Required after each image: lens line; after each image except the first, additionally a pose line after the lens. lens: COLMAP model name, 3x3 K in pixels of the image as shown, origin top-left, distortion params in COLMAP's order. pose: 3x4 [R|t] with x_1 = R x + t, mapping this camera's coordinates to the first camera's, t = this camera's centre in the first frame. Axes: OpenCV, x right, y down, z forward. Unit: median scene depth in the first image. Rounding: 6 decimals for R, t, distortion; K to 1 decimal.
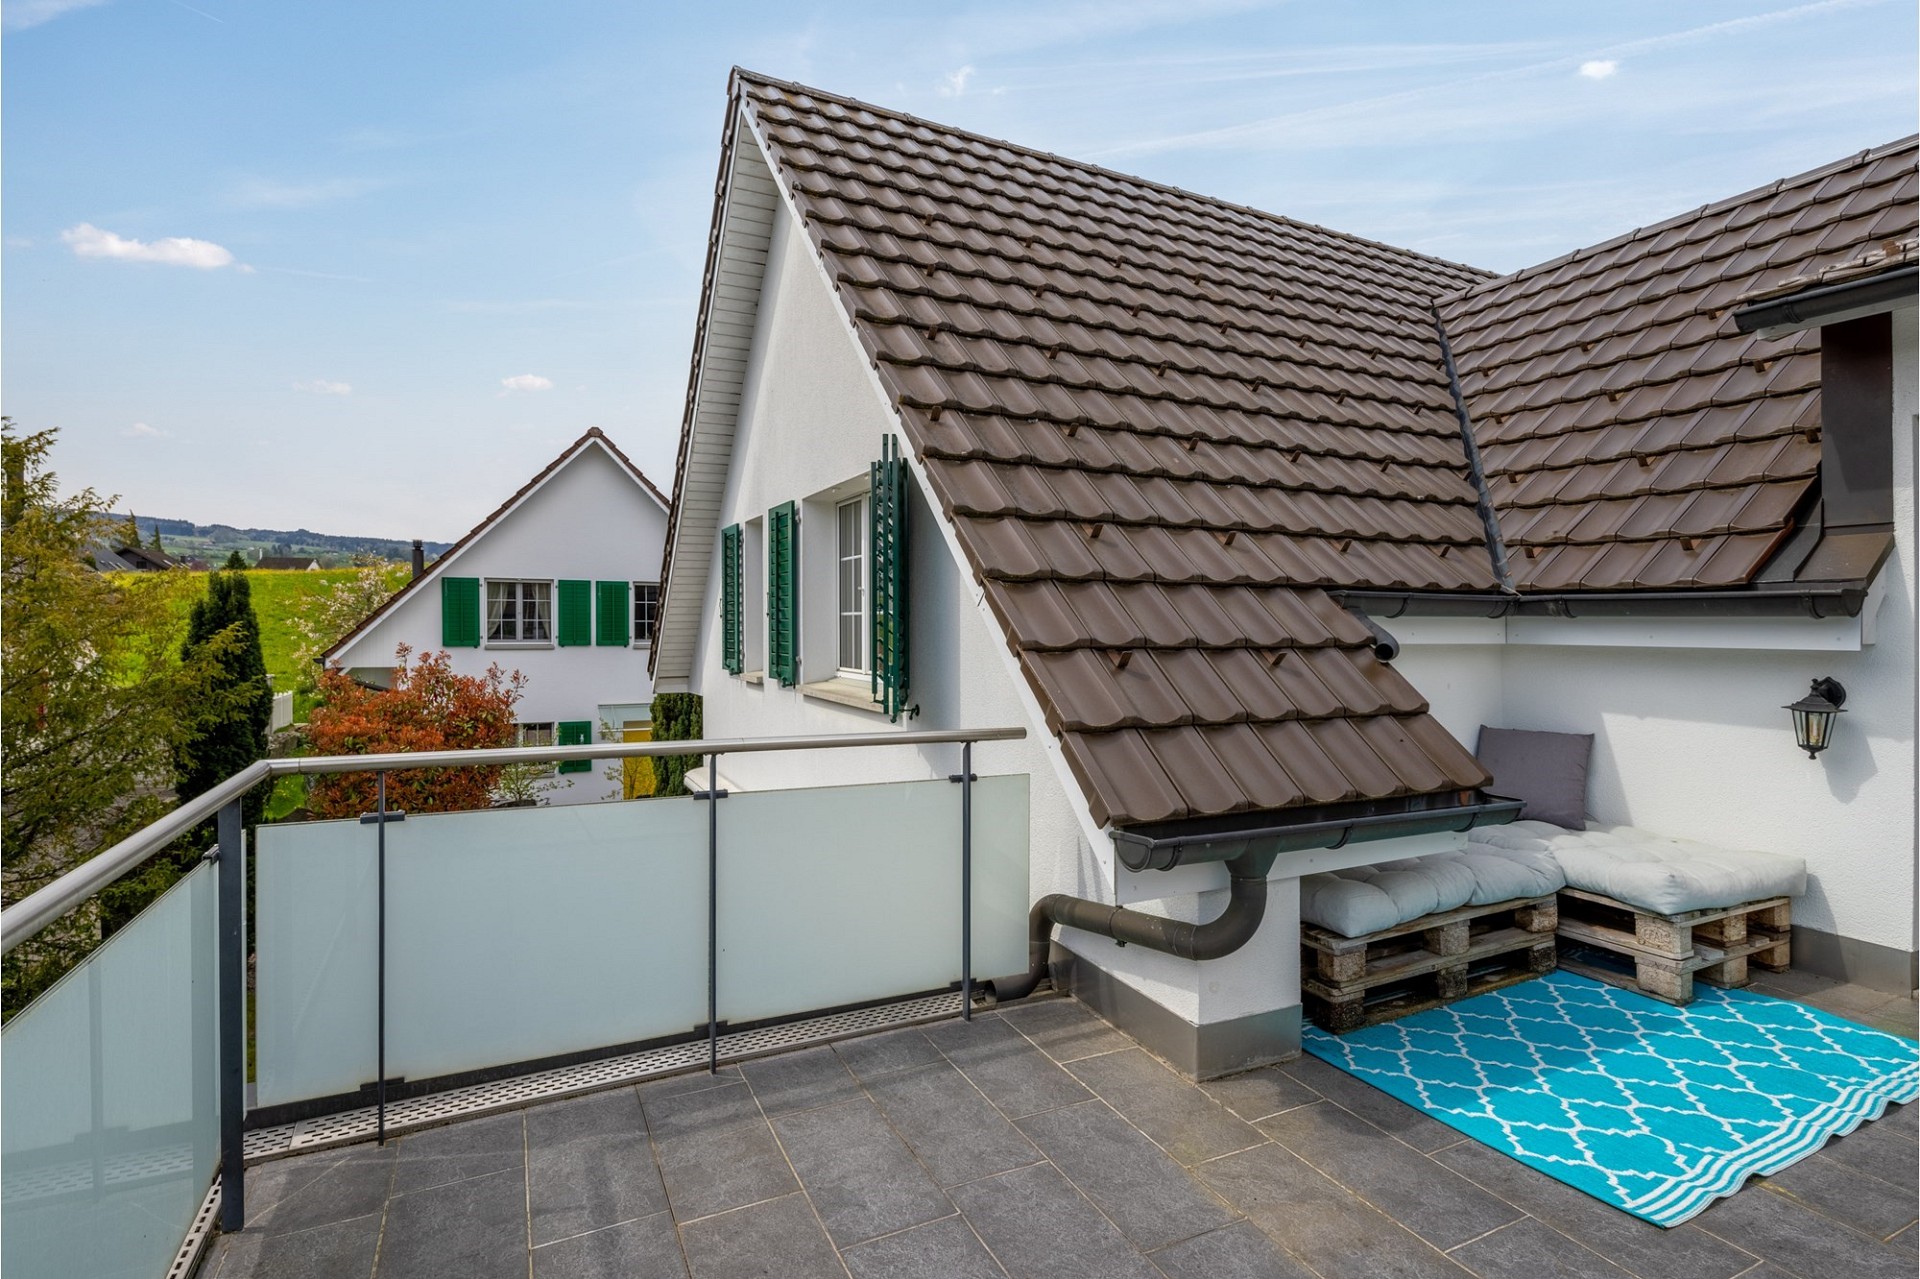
lens RADIAL K [[942.4, 0, 964.6], [0, 942.4, 651.7], [0, 0, 1]] dist [-0.001256, -0.009317]
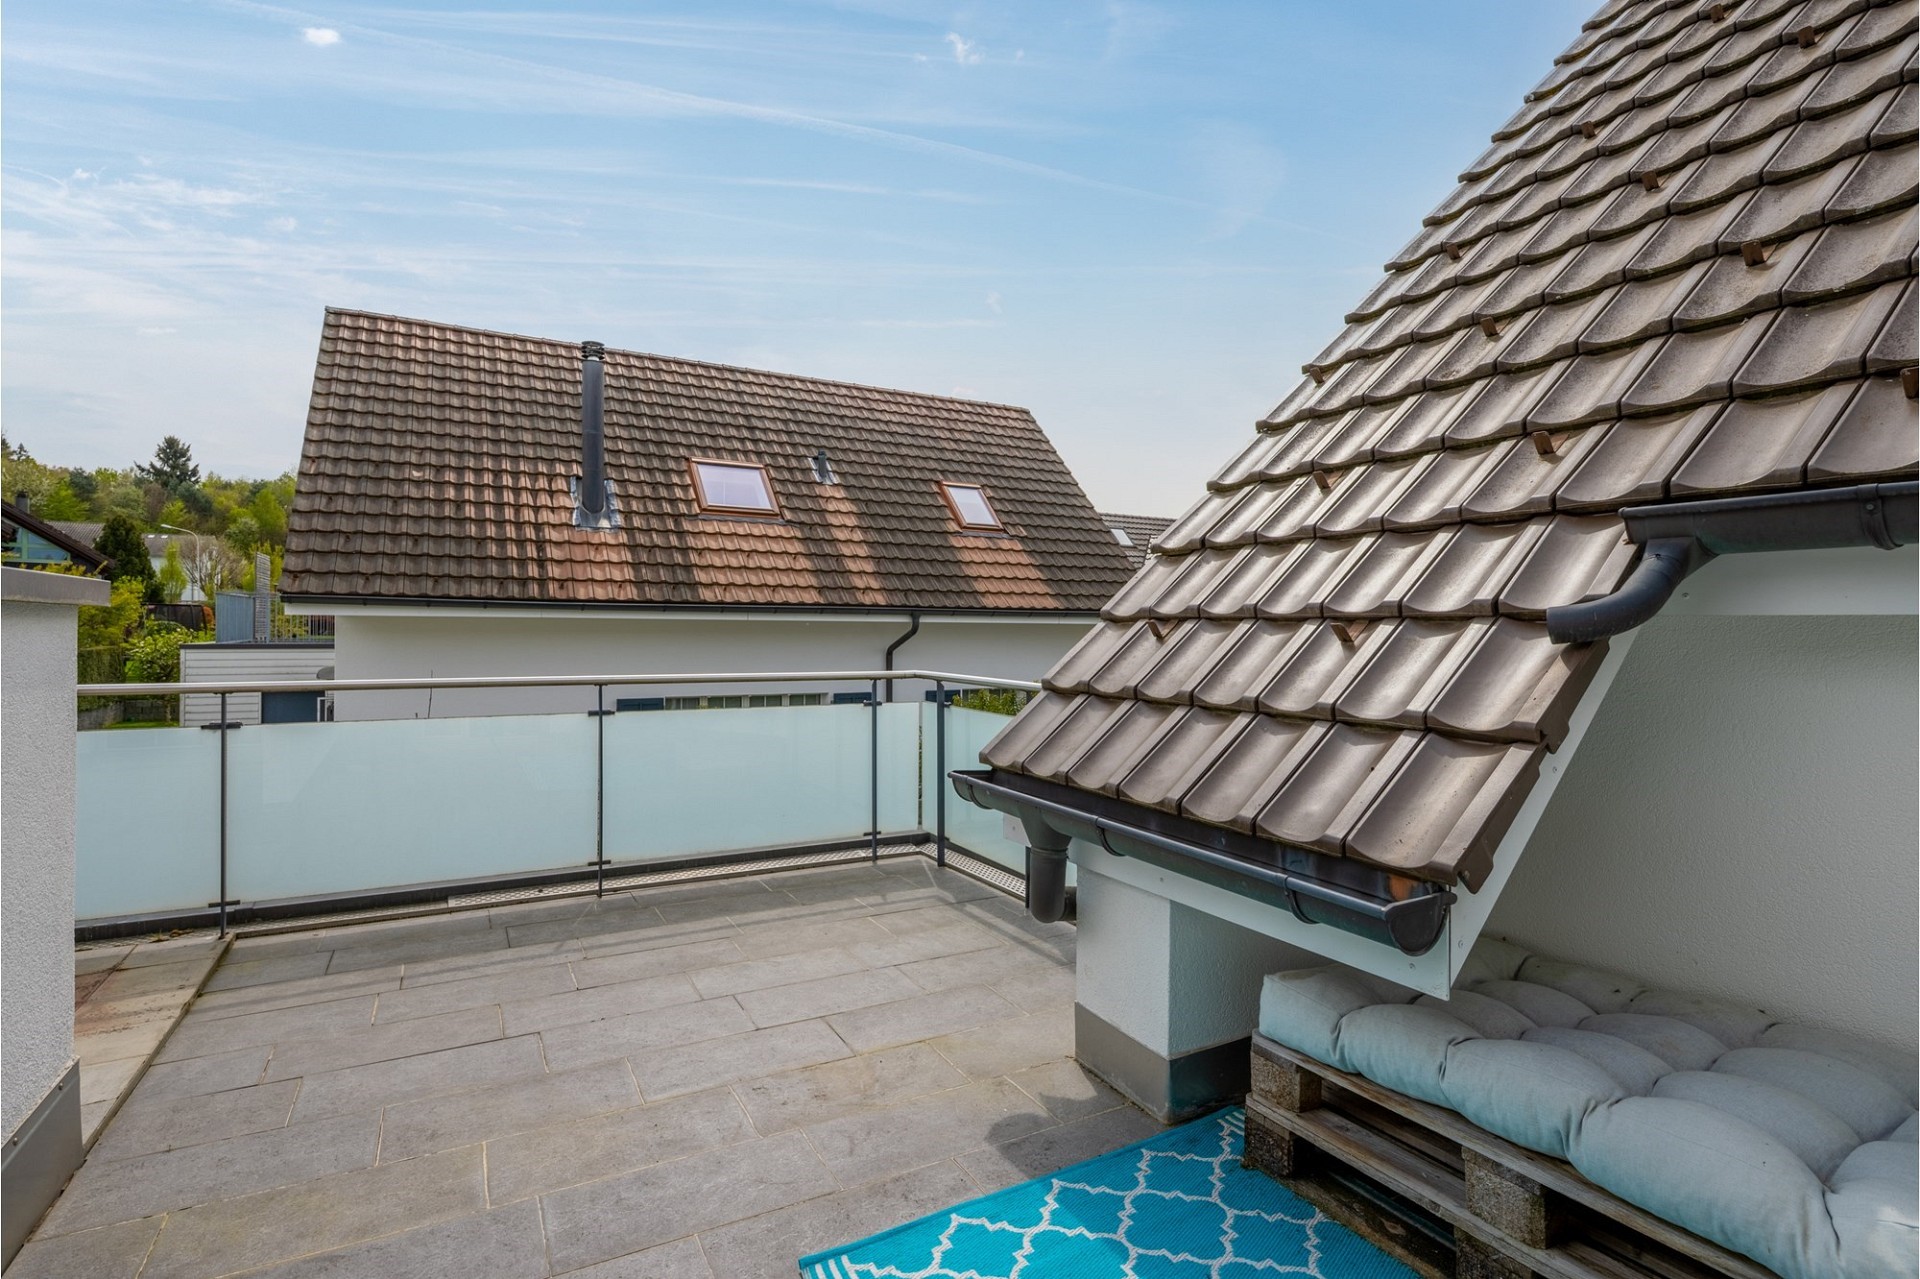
lens RADIAL K [[920.8, 0, 955.0], [0, 920.8, 590.9], [0, 0, 1]] dist [0.011800, -0.006192]
pose [[0.048518, -0.039710, -0.998033, 1.280955], [-0.038606, 0.998388, -0.041601, 0.011380], [0.998076, 0.040548, 0.046907, 0.840869]]
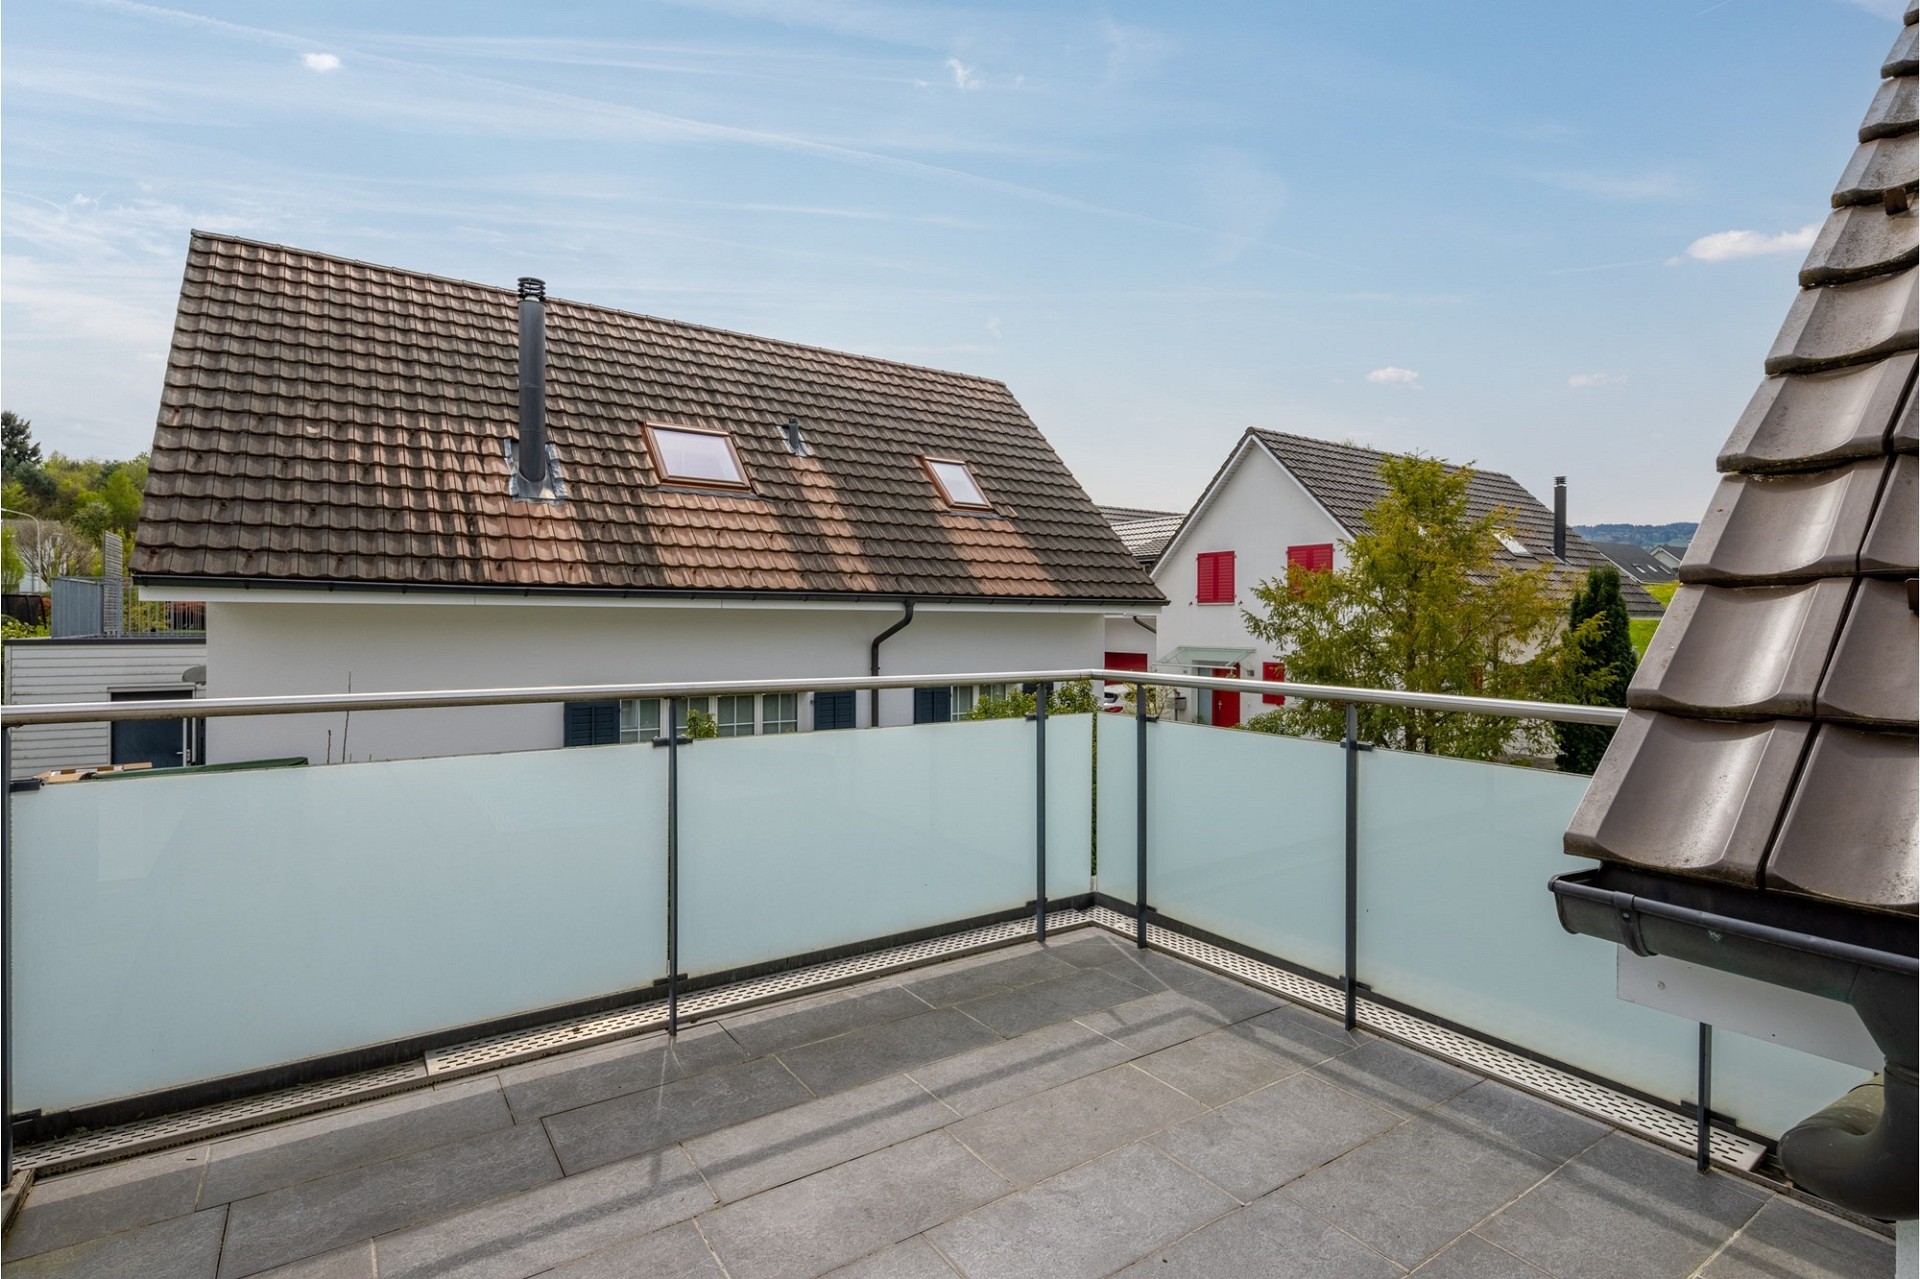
lens RADIAL K [[920.8, 0, 955.0], [0, 920.8, 590.9], [0, 0, 1]] dist [0.011800, -0.006192]
pose [[0.140994, -0.031877, -0.989497, 0.683836], [-0.035671, 0.998669, -0.037256, 0.042405], [0.989368, 0.040549, 0.139669, 0.464511]]
